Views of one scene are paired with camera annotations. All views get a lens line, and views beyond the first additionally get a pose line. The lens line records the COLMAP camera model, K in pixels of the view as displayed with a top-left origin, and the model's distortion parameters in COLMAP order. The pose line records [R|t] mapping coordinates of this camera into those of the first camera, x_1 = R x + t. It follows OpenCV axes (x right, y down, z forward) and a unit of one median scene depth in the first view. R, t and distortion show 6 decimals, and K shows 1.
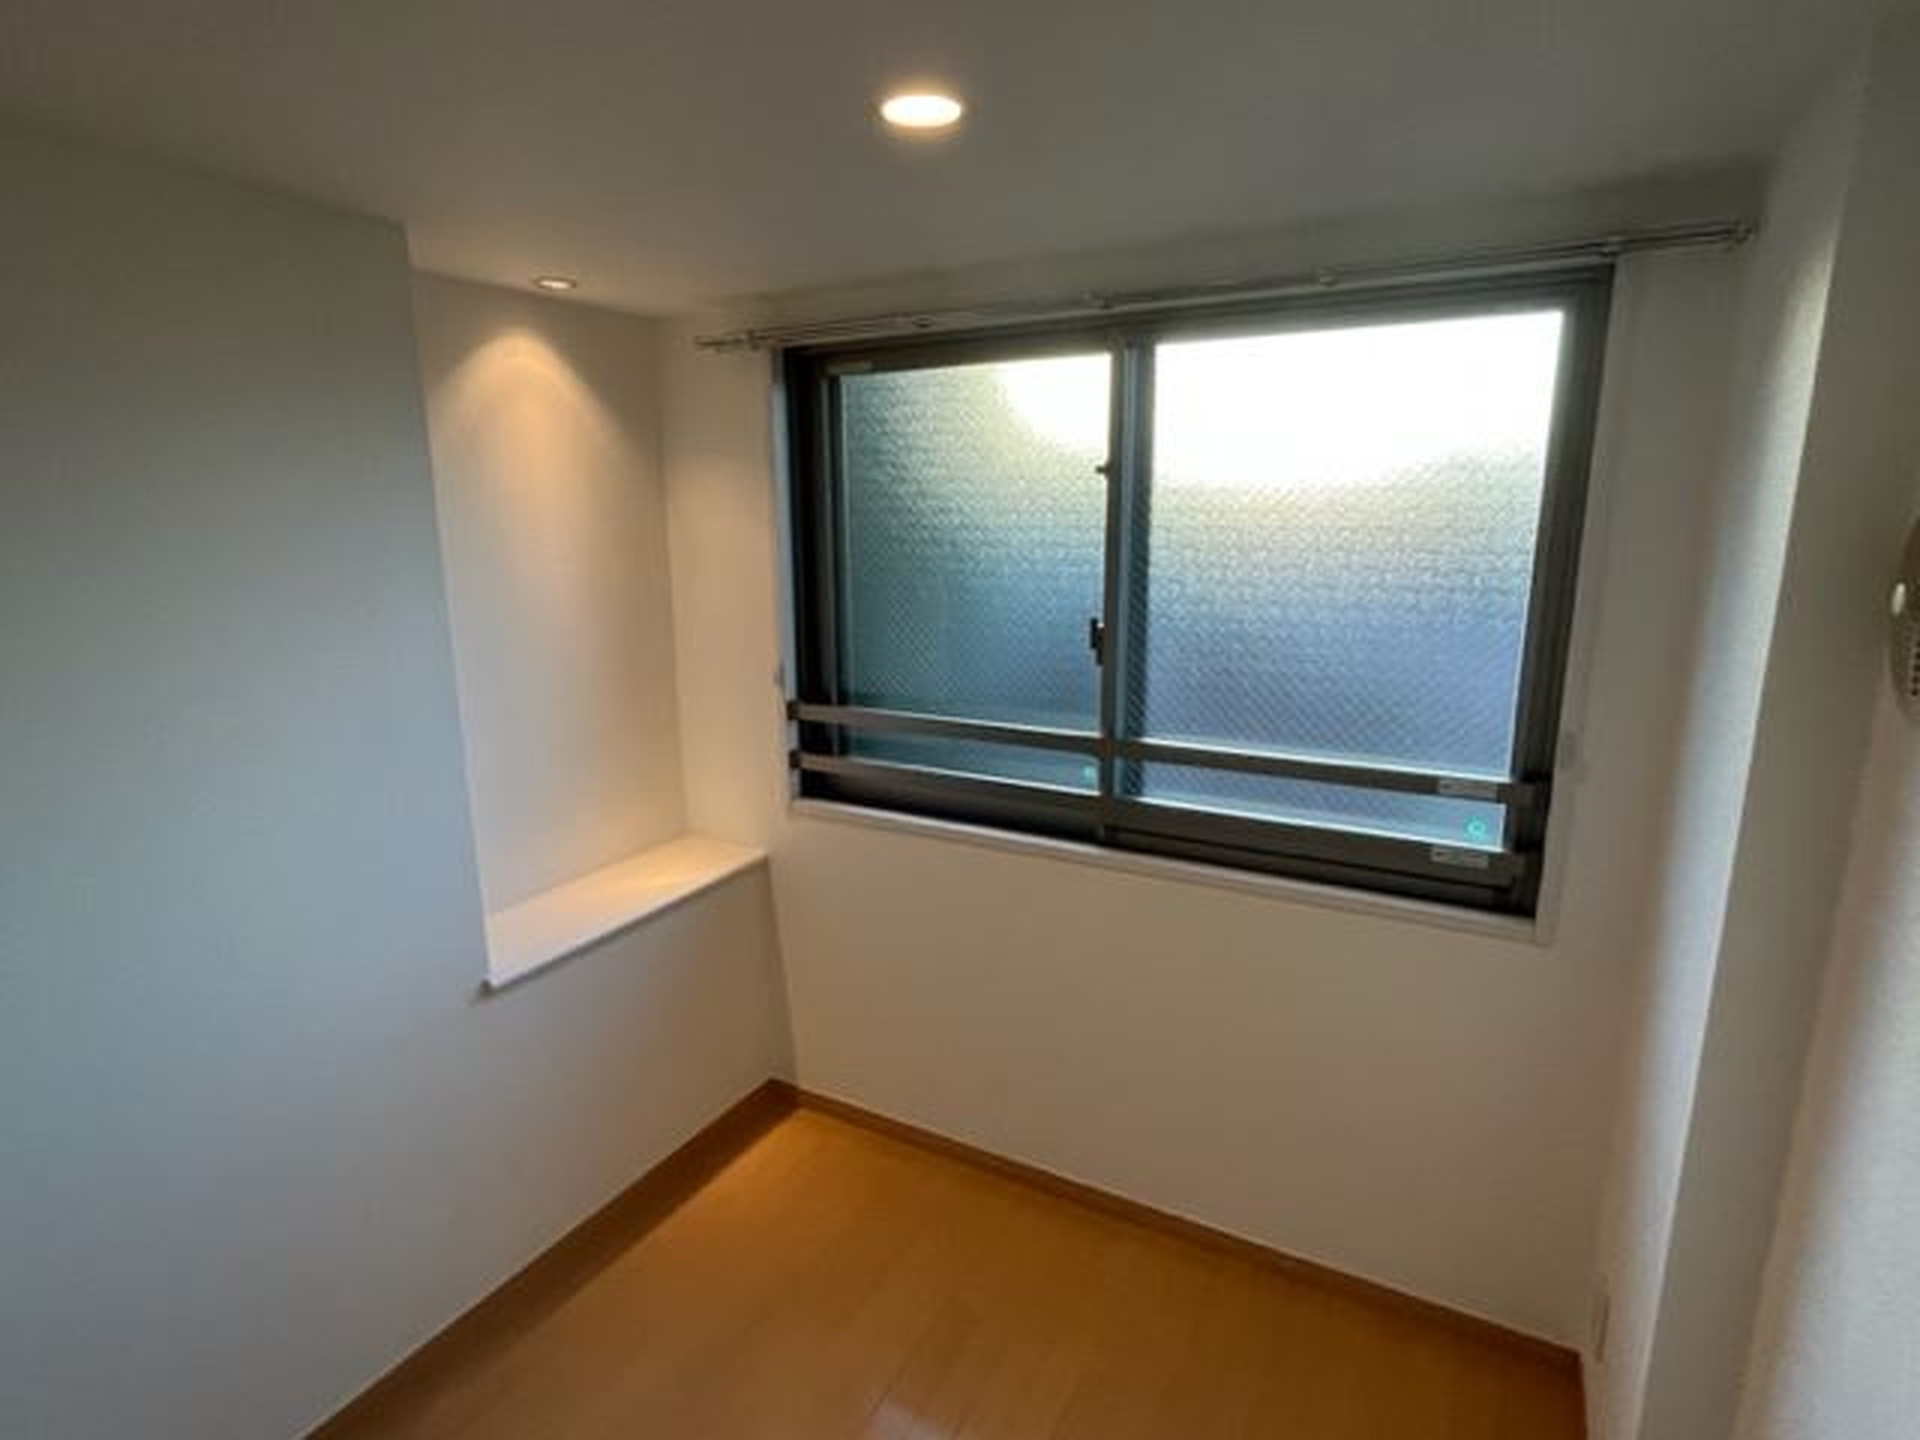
lens RADIAL K [[994.7, 0, 947.4], [0, 994.7, 723.6], [0, 0, 1]] dist [0.001086, -0.000243]
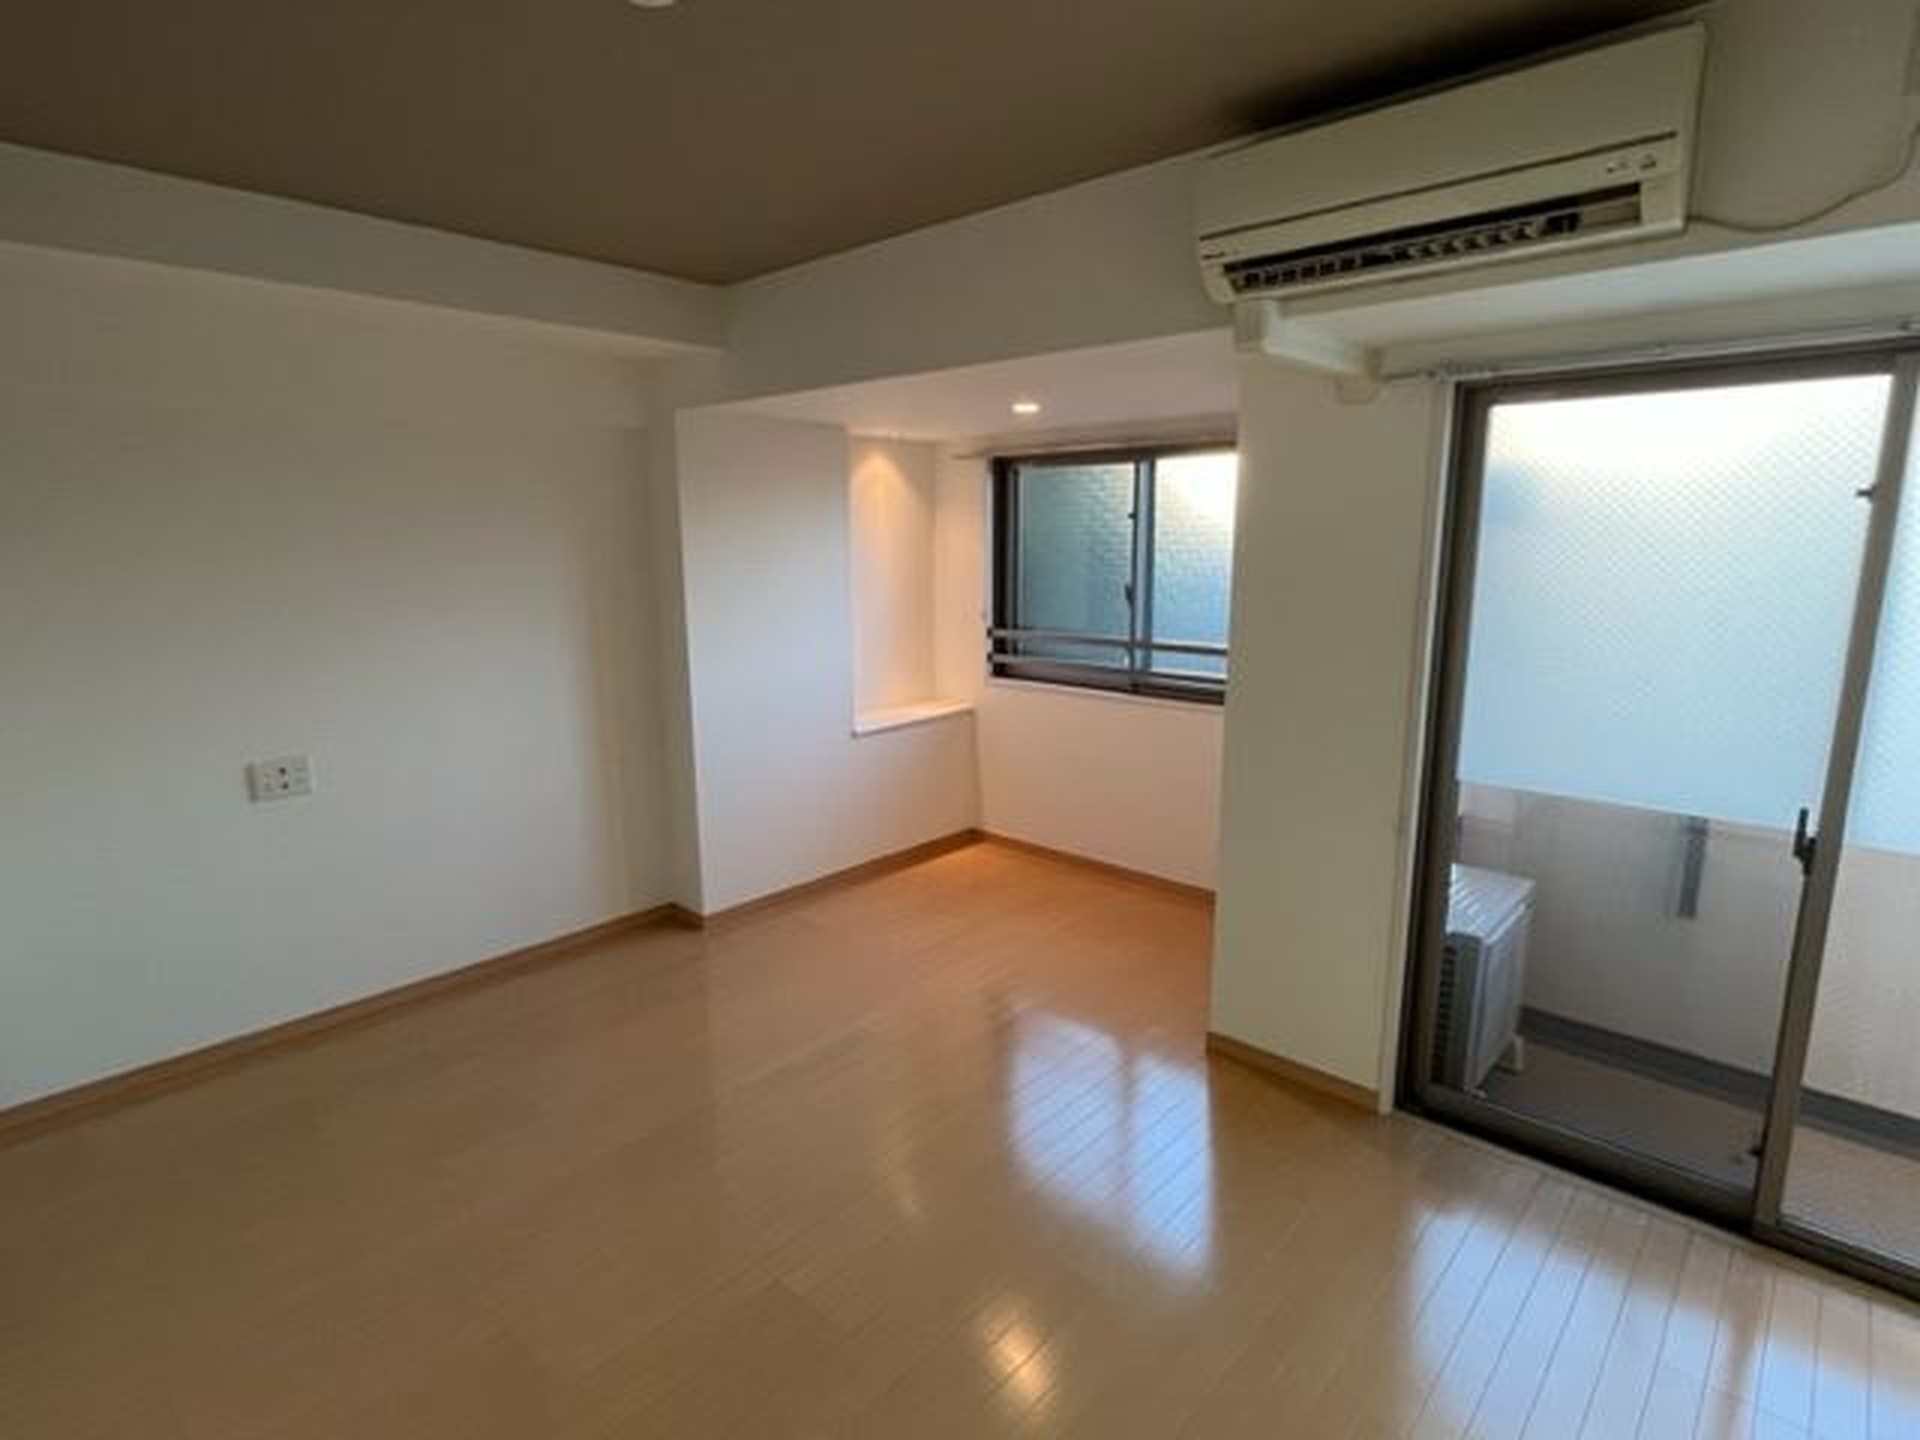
lens RADIAL K [[994.7, 0, 960.7], [0, 994.7, 713.0], [0, 0, 1]] dist [0.001086, -0.000243]
pose [[0.981327, 0.040118, -0.188116, 0.187986], [-0.045247, 0.998710, -0.023051, 0.220903], [0.186948, 0.031132, 0.981876, -1.077121]]
